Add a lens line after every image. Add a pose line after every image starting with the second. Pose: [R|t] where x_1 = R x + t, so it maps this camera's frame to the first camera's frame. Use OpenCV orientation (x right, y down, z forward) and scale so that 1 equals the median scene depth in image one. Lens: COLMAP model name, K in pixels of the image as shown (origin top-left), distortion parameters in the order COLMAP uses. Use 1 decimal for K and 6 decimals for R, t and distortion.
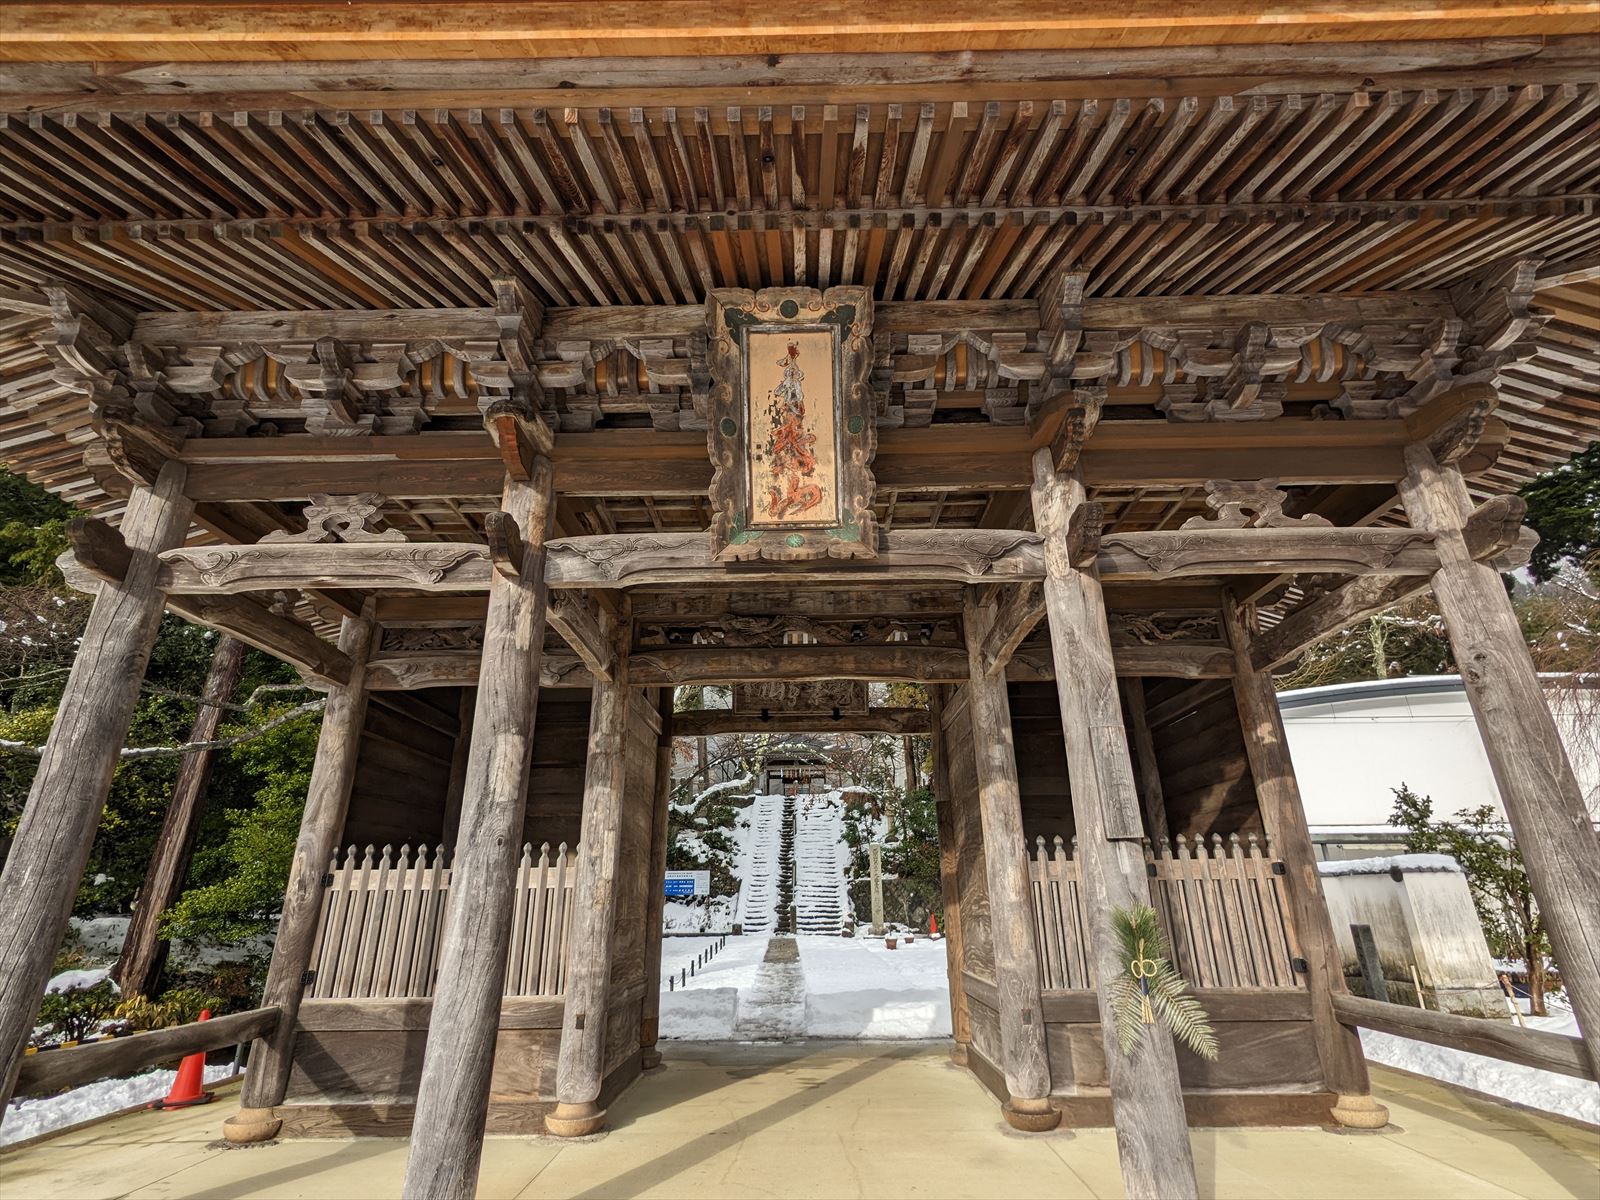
lens RADIAL K [[760.0, 0, 790.8], [0, 760.0, 600.5], [0, 0, 1]] dist [0.000877, 0.001625]
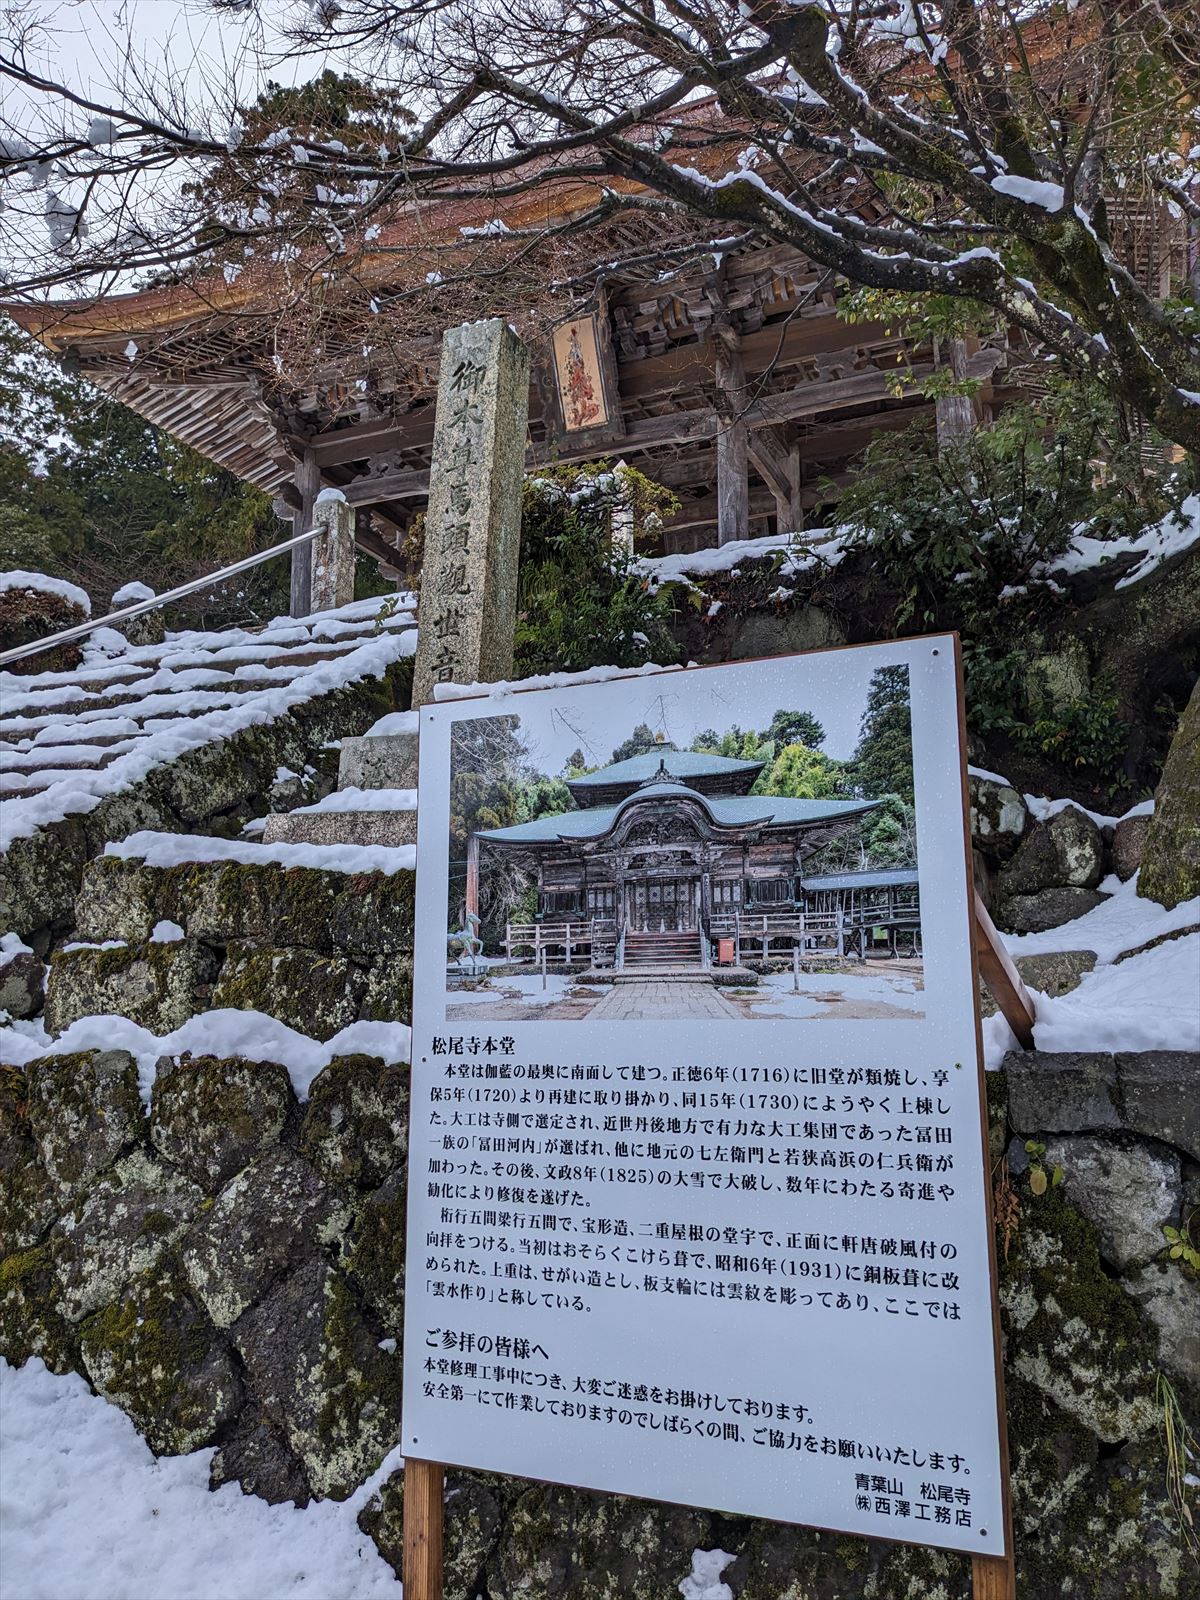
lens RADIAL K [[1261.0, 0, 600.1], [0, 1261.0, 800.9], [0, 0, 1]] dist [0.036612, -0.008402]
pose [[0.915221, -0.059279, -0.398568, 1.231242], [0.132273, 0.978507, 0.158201, 0.314823], [0.380623, -0.197509, 0.903392, -2.009527]]
